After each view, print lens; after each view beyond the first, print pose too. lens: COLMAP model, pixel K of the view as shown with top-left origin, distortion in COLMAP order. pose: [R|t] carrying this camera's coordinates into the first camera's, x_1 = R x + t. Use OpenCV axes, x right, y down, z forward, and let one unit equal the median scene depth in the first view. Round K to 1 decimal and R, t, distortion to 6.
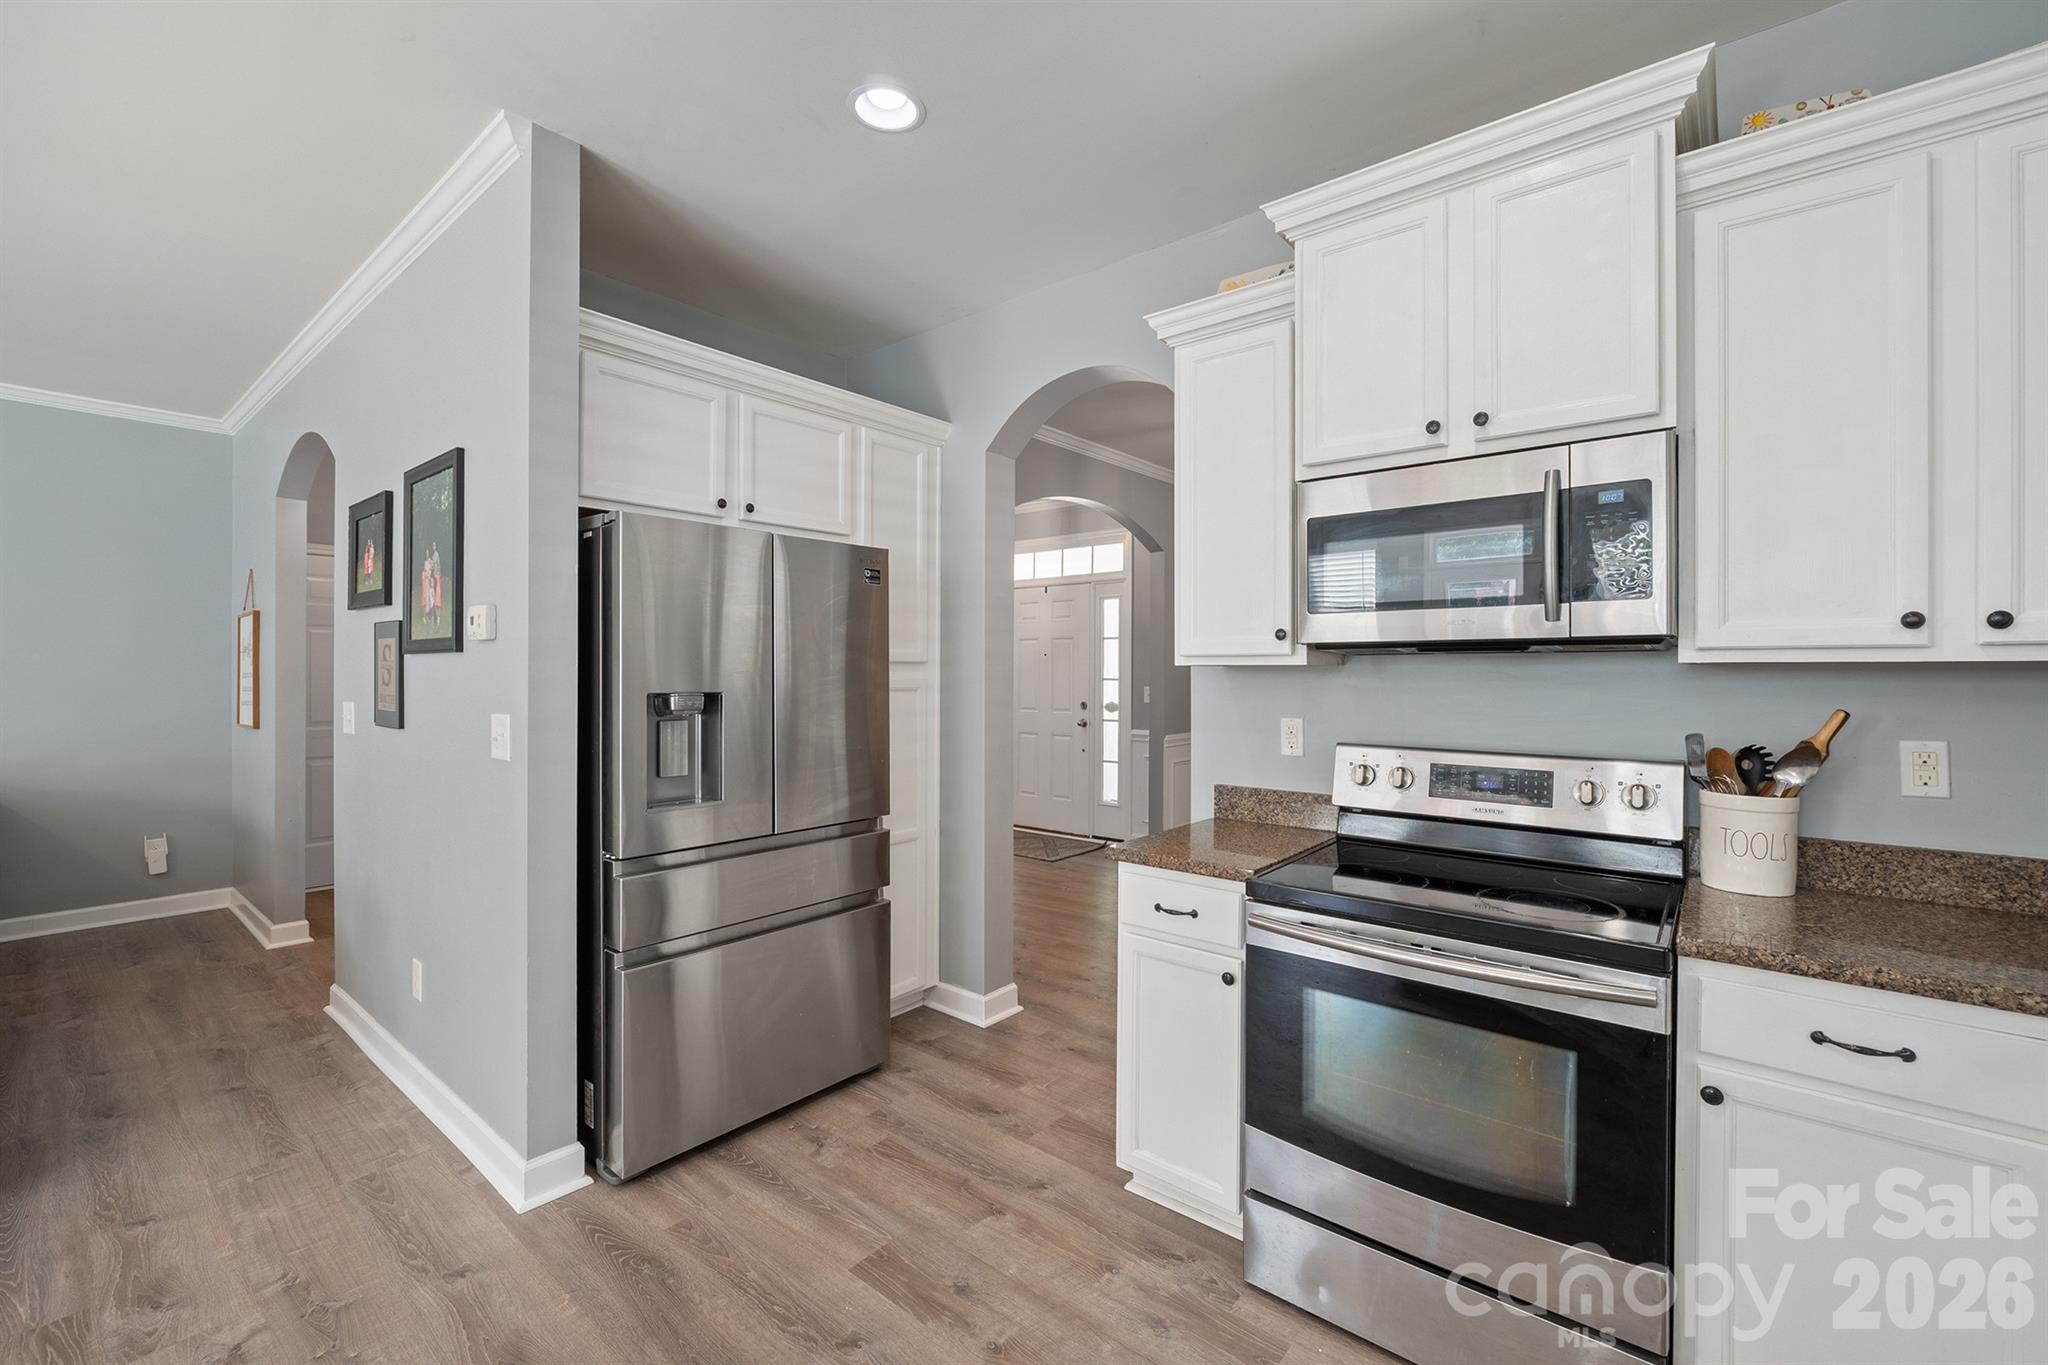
lens RADIAL K [[858.6, 0, 1029.7], [0, 858.6, 670.3], [0, 0, 1]] dist [-0.005728, -0.000618]
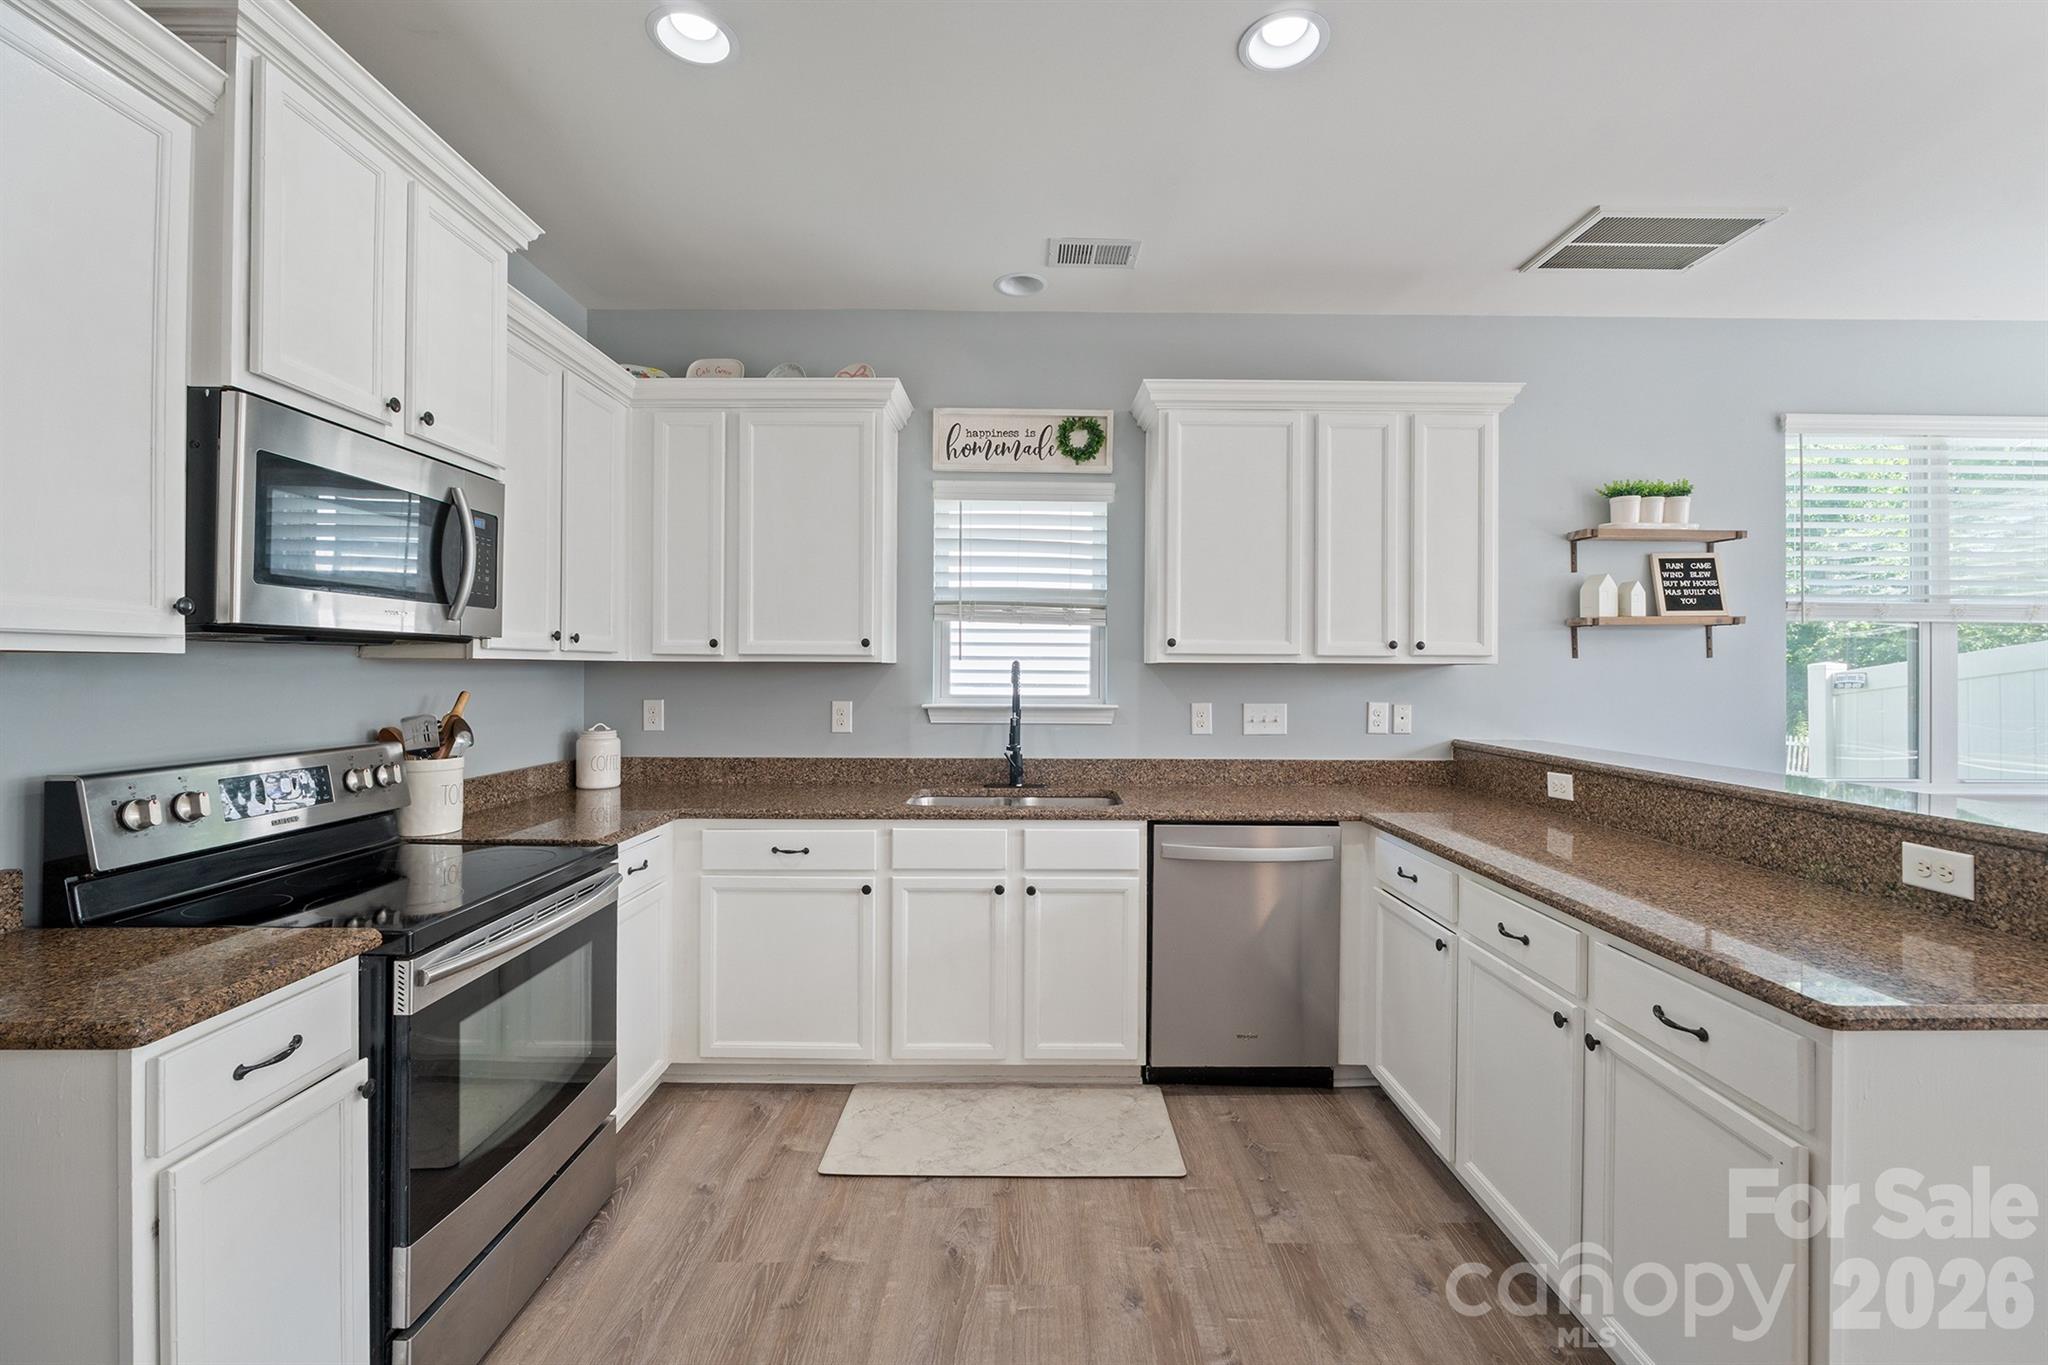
lens RADIAL K [[858.6, 0, 1029.7], [0, 858.6, 670.3], [0, 0, 1]] dist [-0.005728, -0.000618]
pose [[-0.639651, -0.006198, 0.768640, -0.669515], [-0.008122, 0.999966, 0.001304, 0.000831], [-0.768622, -0.005409, -0.639680, 1.016879]]
